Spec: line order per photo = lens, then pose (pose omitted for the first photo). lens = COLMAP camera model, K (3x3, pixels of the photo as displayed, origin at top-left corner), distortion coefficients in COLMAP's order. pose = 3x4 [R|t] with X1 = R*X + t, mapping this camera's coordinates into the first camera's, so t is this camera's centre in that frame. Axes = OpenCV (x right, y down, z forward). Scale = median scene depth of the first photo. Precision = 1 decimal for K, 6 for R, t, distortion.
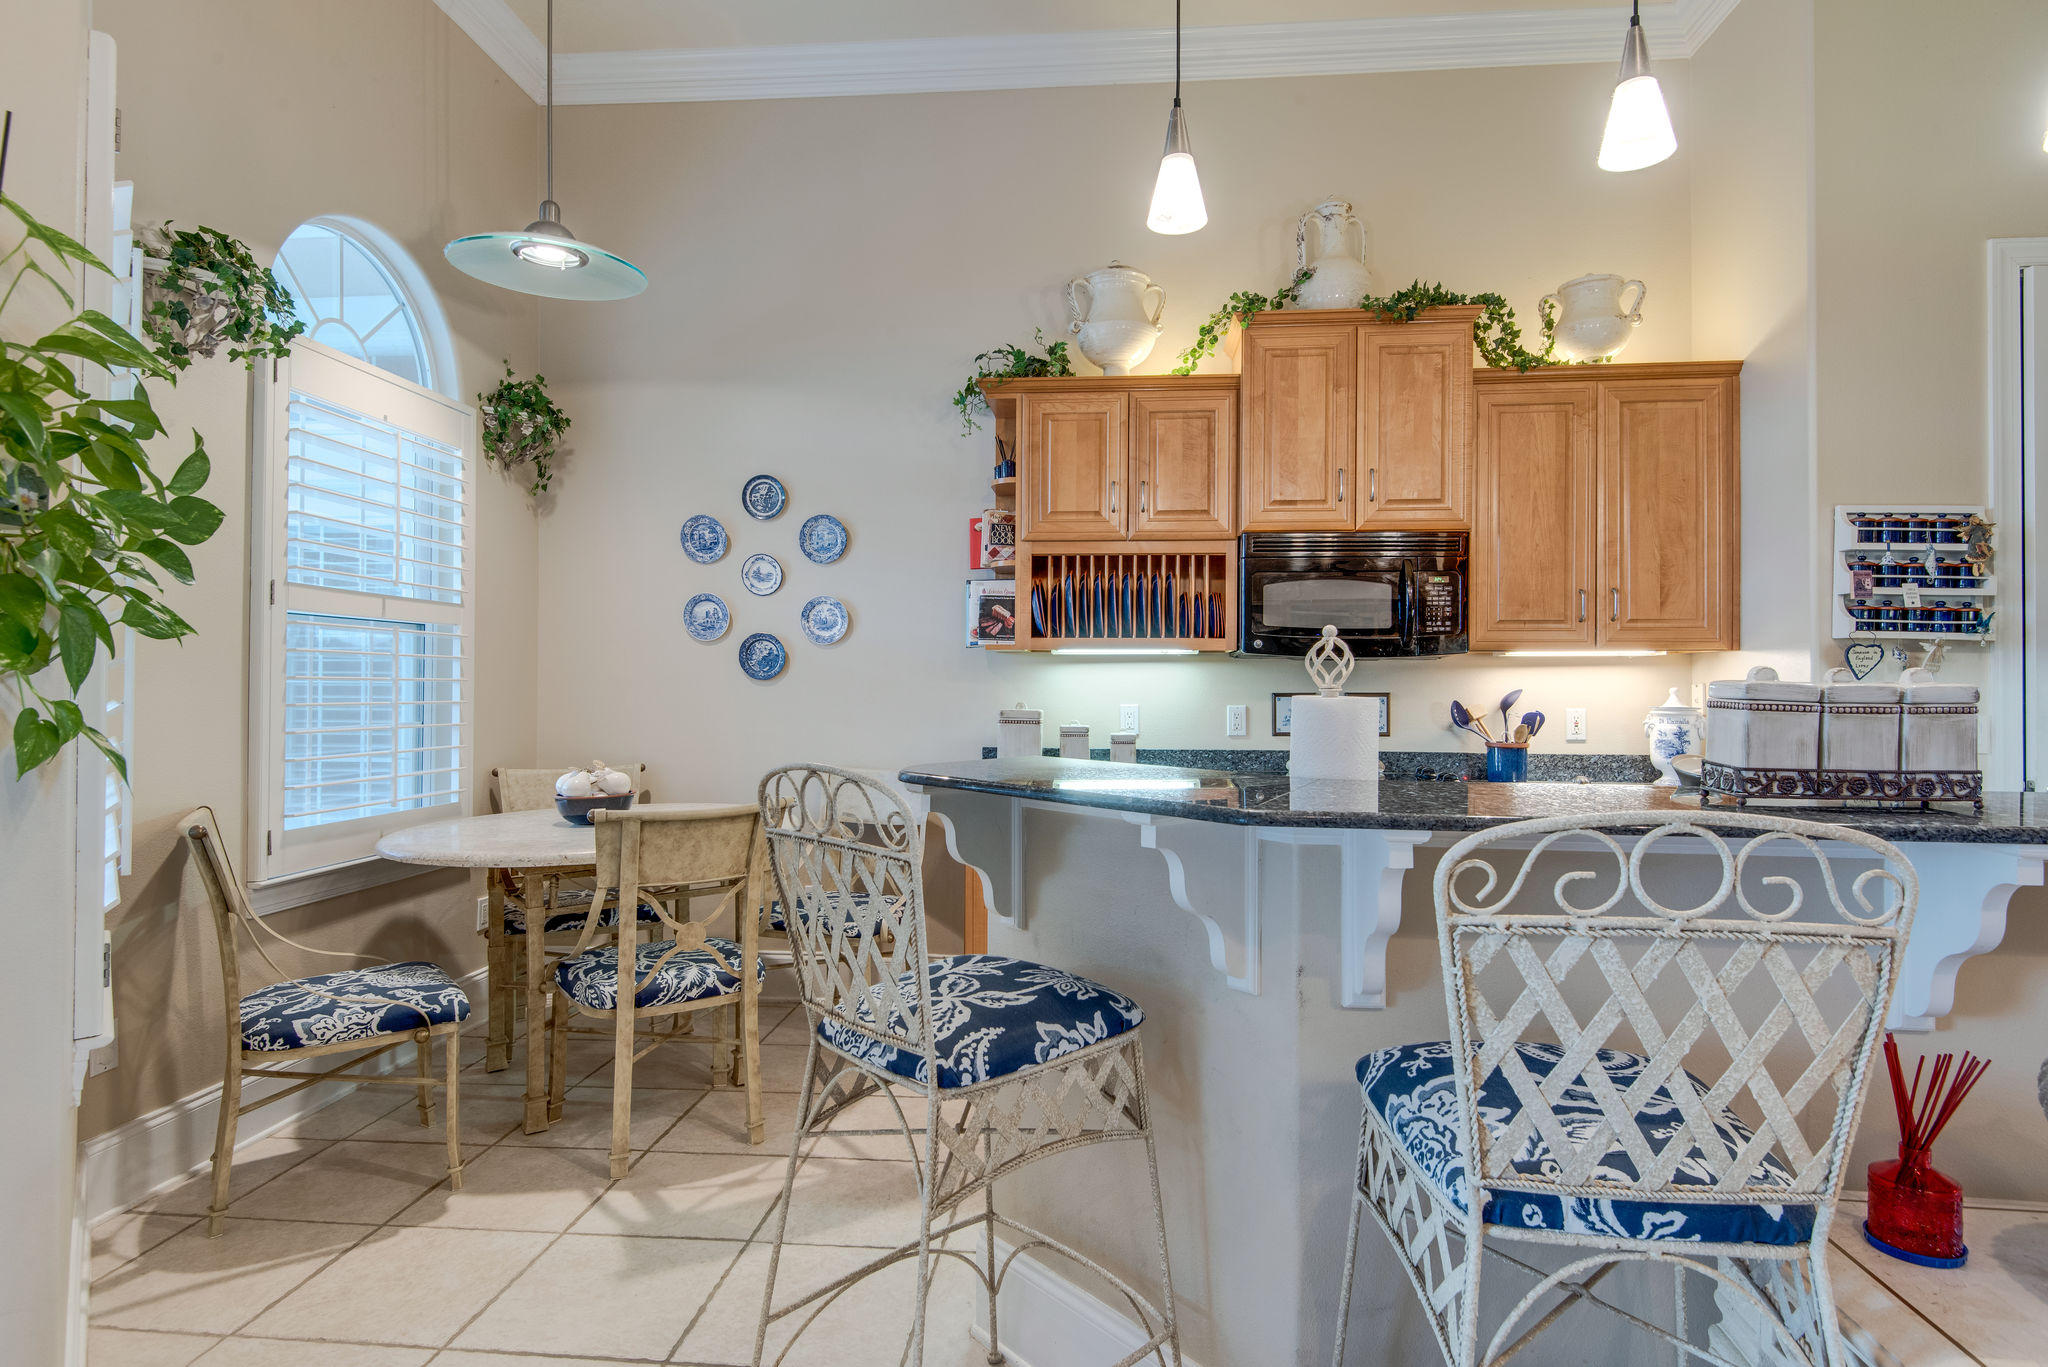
lens RADIAL K [[1115.4, 0, 1058.9], [0, 1115.4, 666.6], [0, 0, 1]] dist [0.023206, -0.013218]
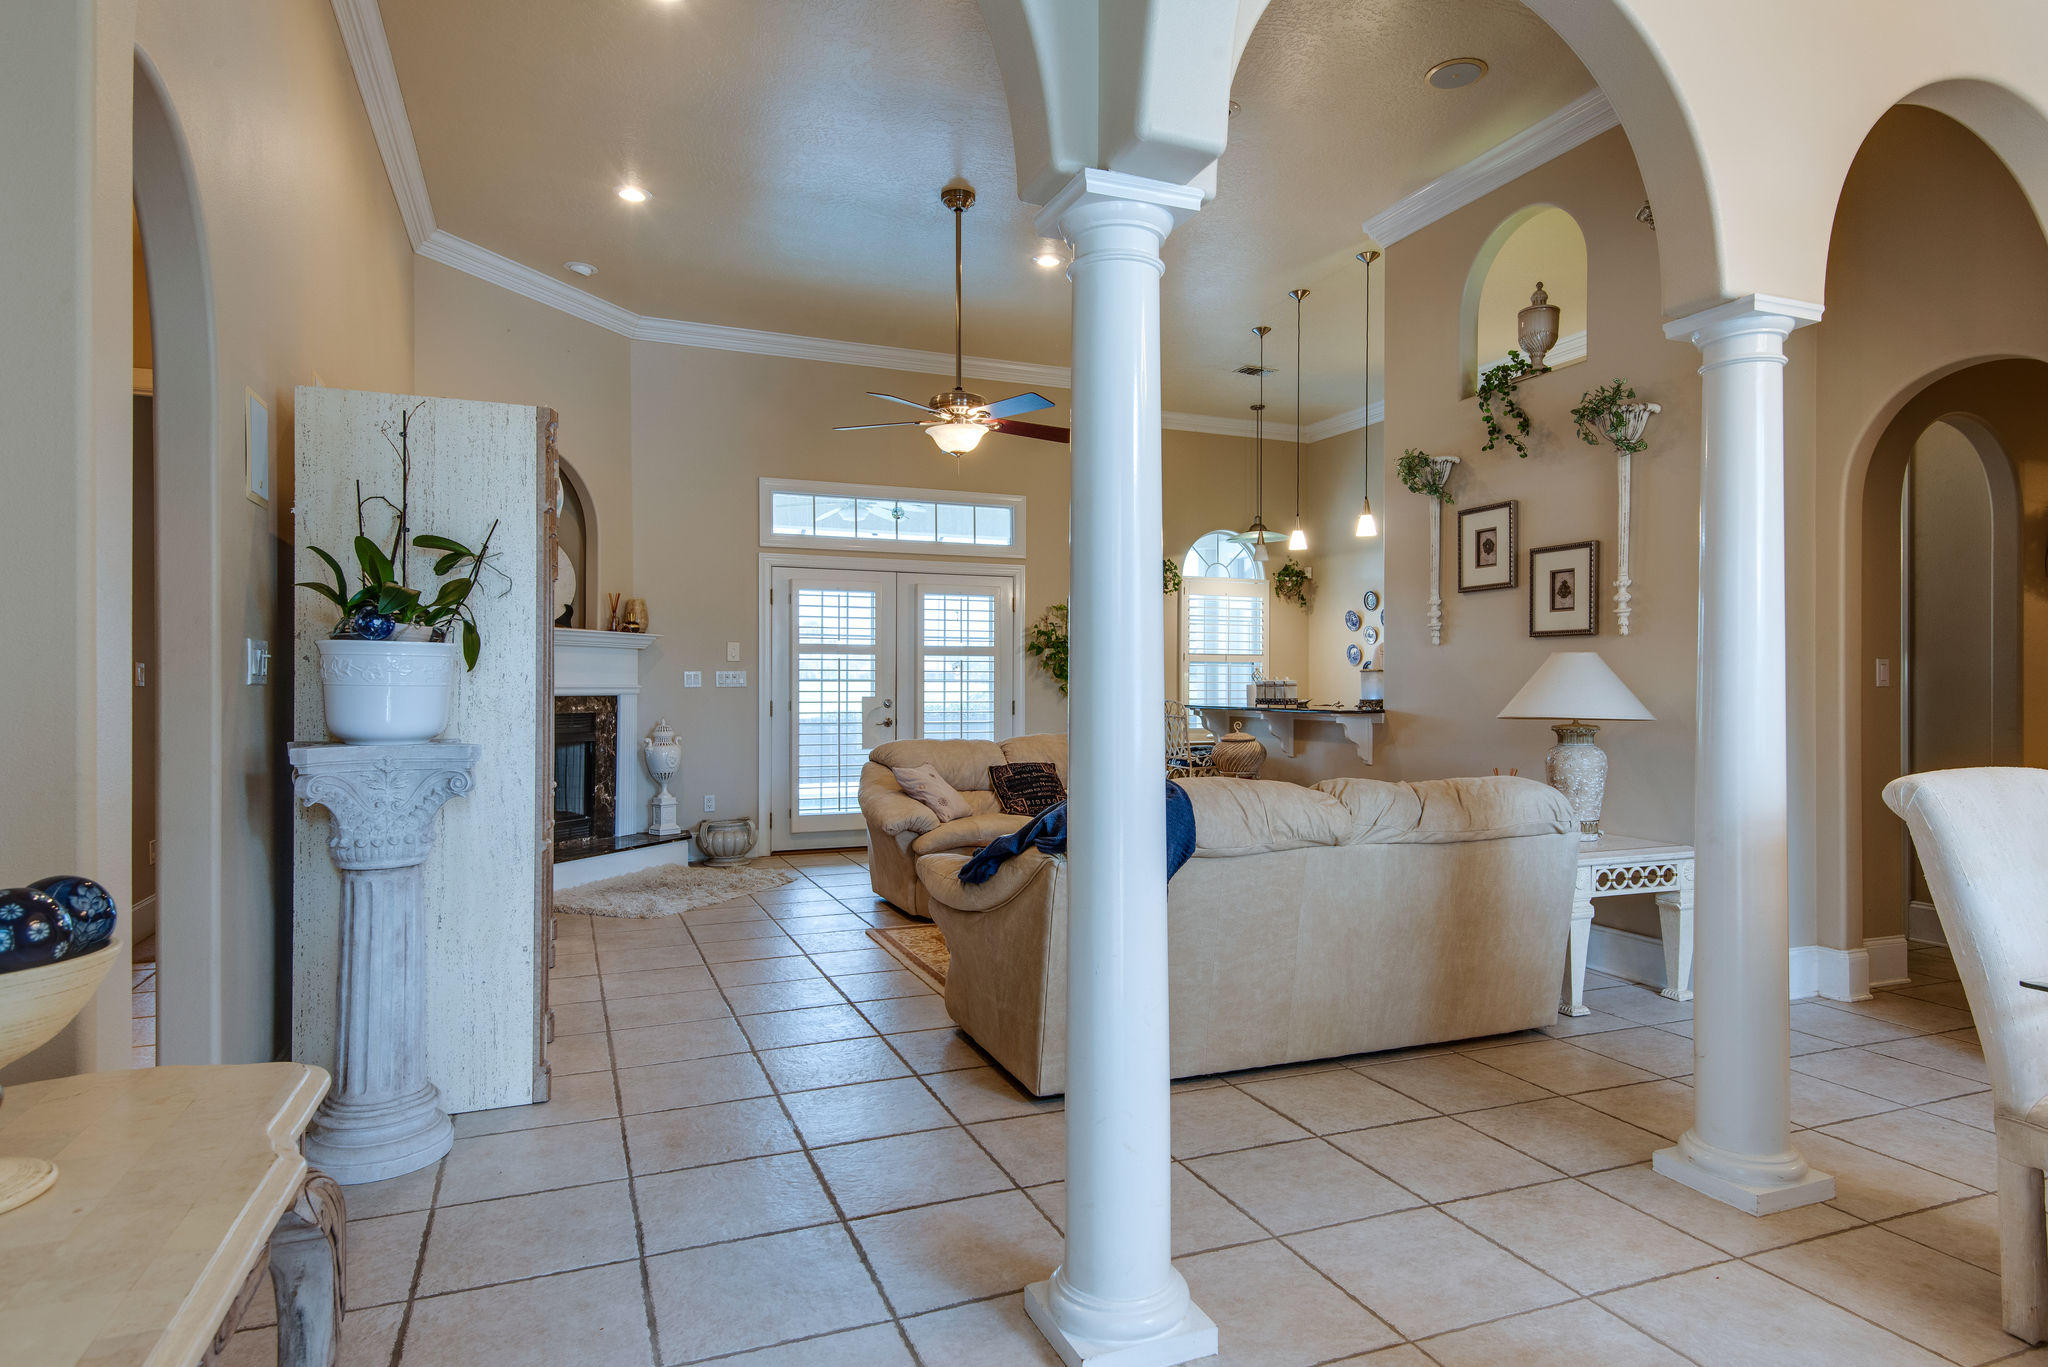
lens RADIAL K [[1115.4, 0, 1031.3], [0, 1115.4, 684.3], [0, 0, 1]] dist [0.023206, -0.013218]
pose [[0.467619, -0.008131, -0.883893, 1.592089], [0.016923, 0.999857, -0.000245, 0.006926], [0.883768, -0.014844, 0.467689, -0.754284]]
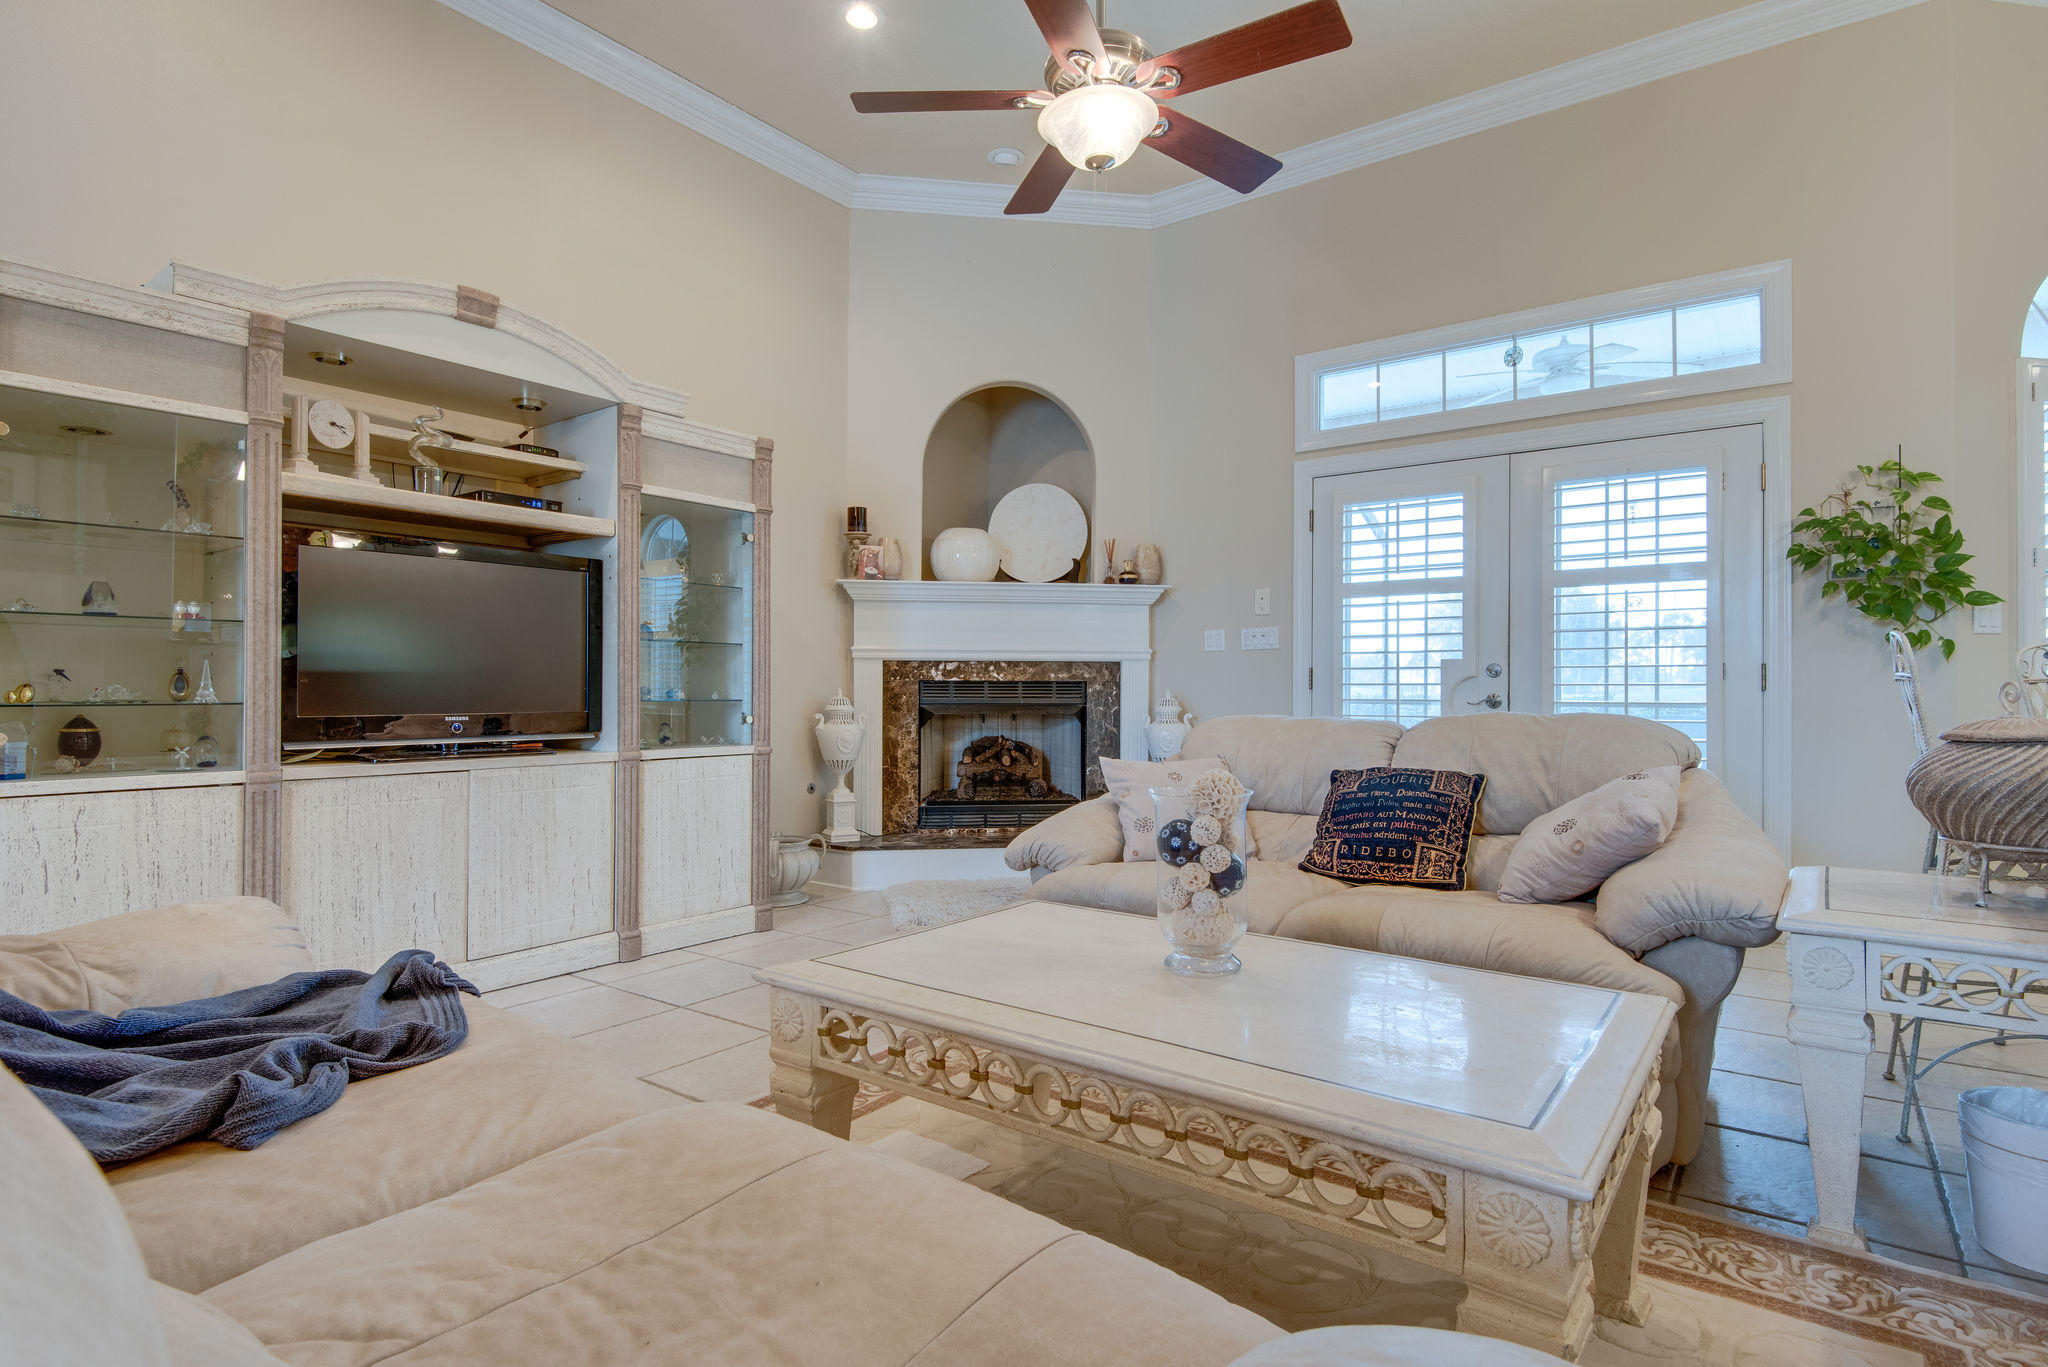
lens RADIAL K [[1036.1, 0, 1028.9], [0, 1036.1, 682.6], [0, 0, 1]] dist [0.015920, -0.016227]
pose [[-0.509482, -0.014391, -0.860361, 0.915113], [0.008655, 0.999724, -0.021847, 0.073622], [0.860438, -0.018578, -0.509217, 0.136459]]
